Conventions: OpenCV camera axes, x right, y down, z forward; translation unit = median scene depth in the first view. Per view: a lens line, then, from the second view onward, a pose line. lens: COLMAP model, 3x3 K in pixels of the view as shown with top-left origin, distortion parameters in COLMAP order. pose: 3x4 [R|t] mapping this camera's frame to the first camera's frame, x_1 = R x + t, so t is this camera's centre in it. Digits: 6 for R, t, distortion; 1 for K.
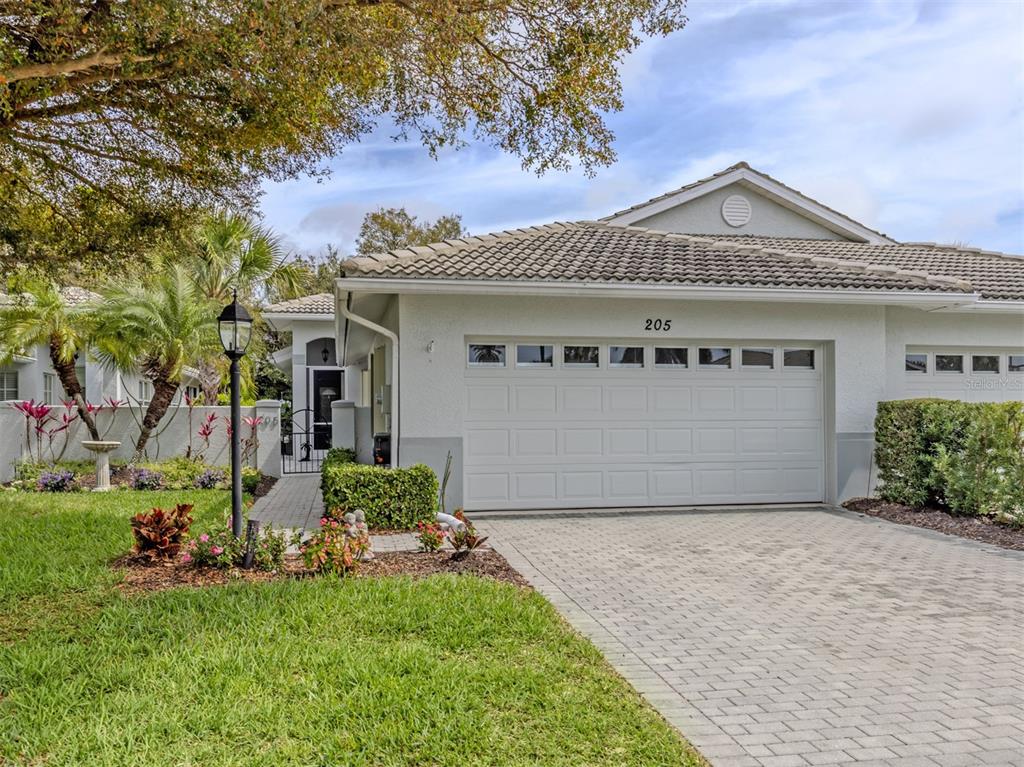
lens RADIAL K [[719.3, 0, 479.8], [0, 719.3, 386.5], [0, 0, 1]] dist [-0.001577, -0.002278]
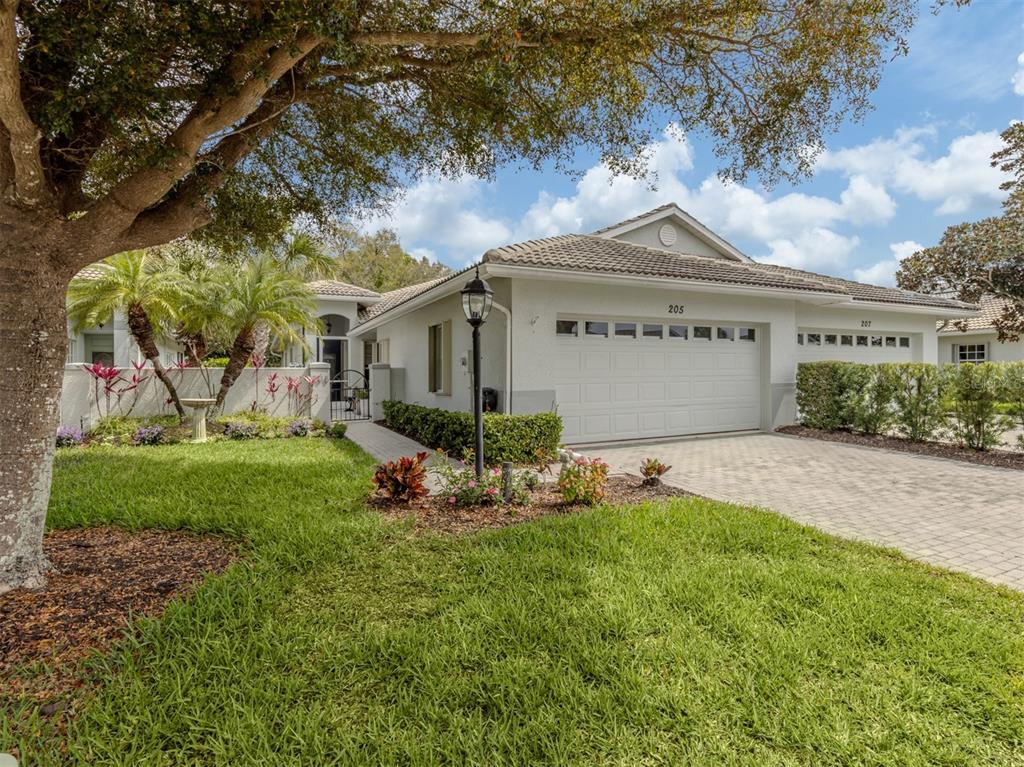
lens RADIAL K [[494.3, 0, 512.1], [0, 494.3, 365.8], [0, 0, 1]] dist [0.002229, 0.000244]
pose [[0.961550, -0.002423, 0.274621, -0.244248], [-0.004174, 0.999717, 0.023435, 0.003308], [-0.274600, -0.023680, 0.961267, 0.102719]]
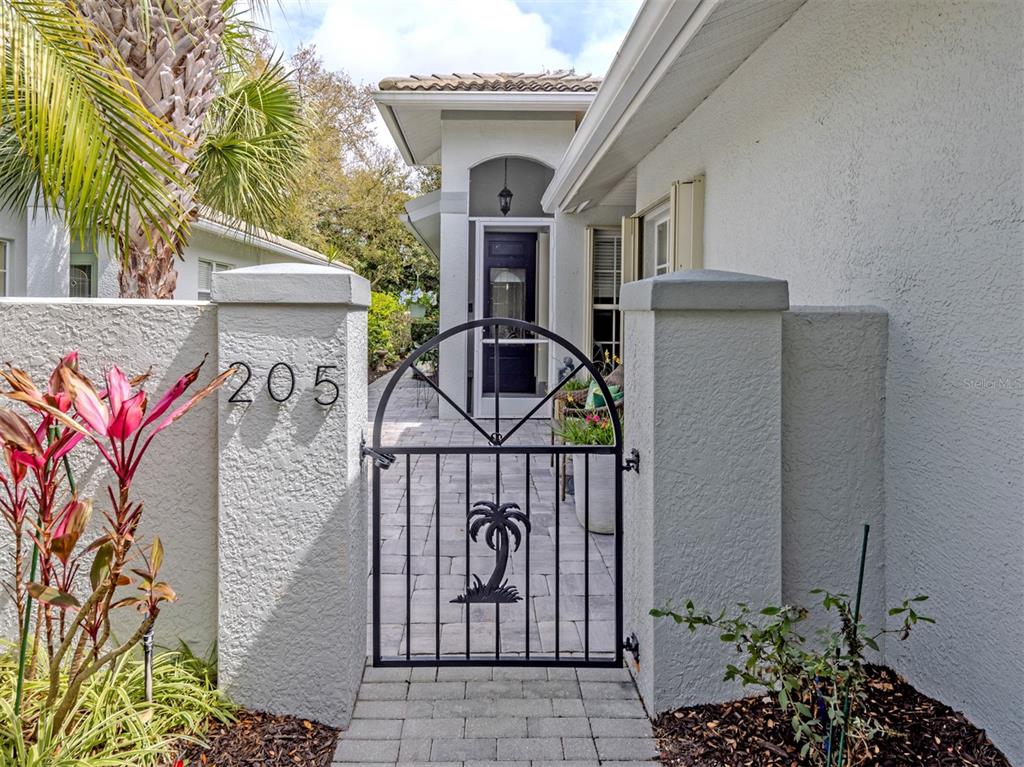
lens RADIAL K [[577.5, 0, 421.3], [0, 577.5, 385.6], [0, 0, 1]] dist [0.002330, 0.000147]
pose [[0.956436, 0.050289, -0.287578, -0.260123], [-0.002424, 0.986386, 0.164427, 0.029179], [0.291932, -0.156567, 0.943537, 1.022572]]
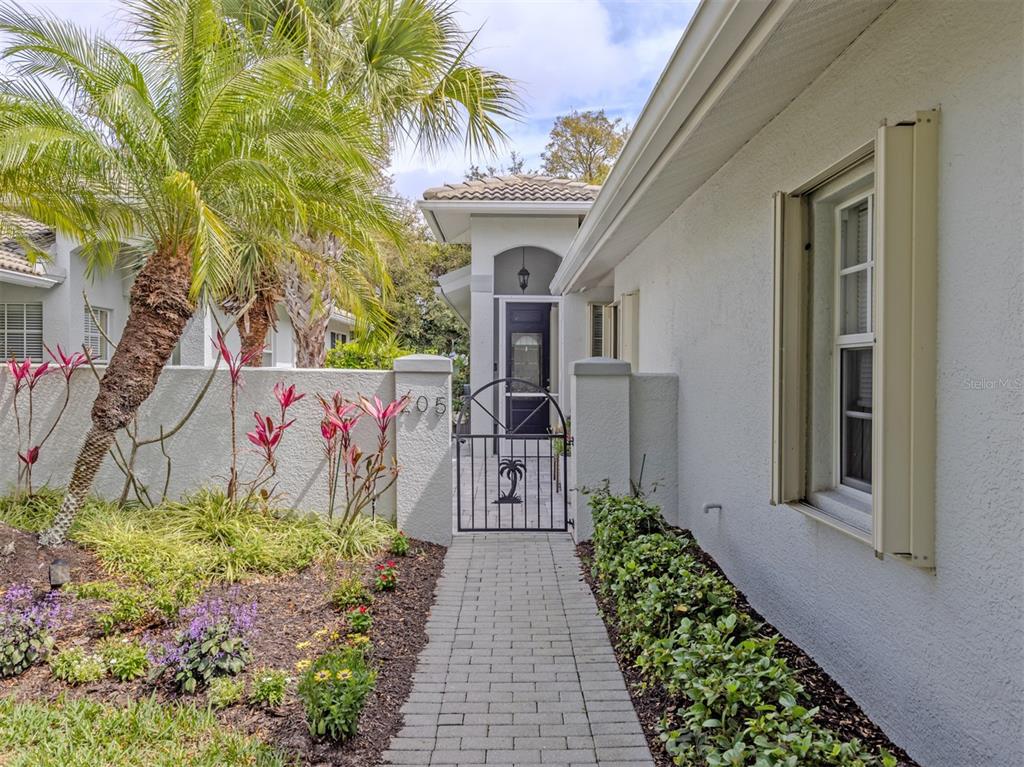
lens RADIAL K [[733.0, 0, 512.0], [0, 733.0, 383.5], [0, 0, 1]] dist [-0.114185, -0.000486]
pose [[0.983106, 0.022668, -0.181626, -0.195814], [-0.011602, 0.998024, 0.061756, 0.009967], [0.182667, -0.058605, 0.981427, 0.695893]]
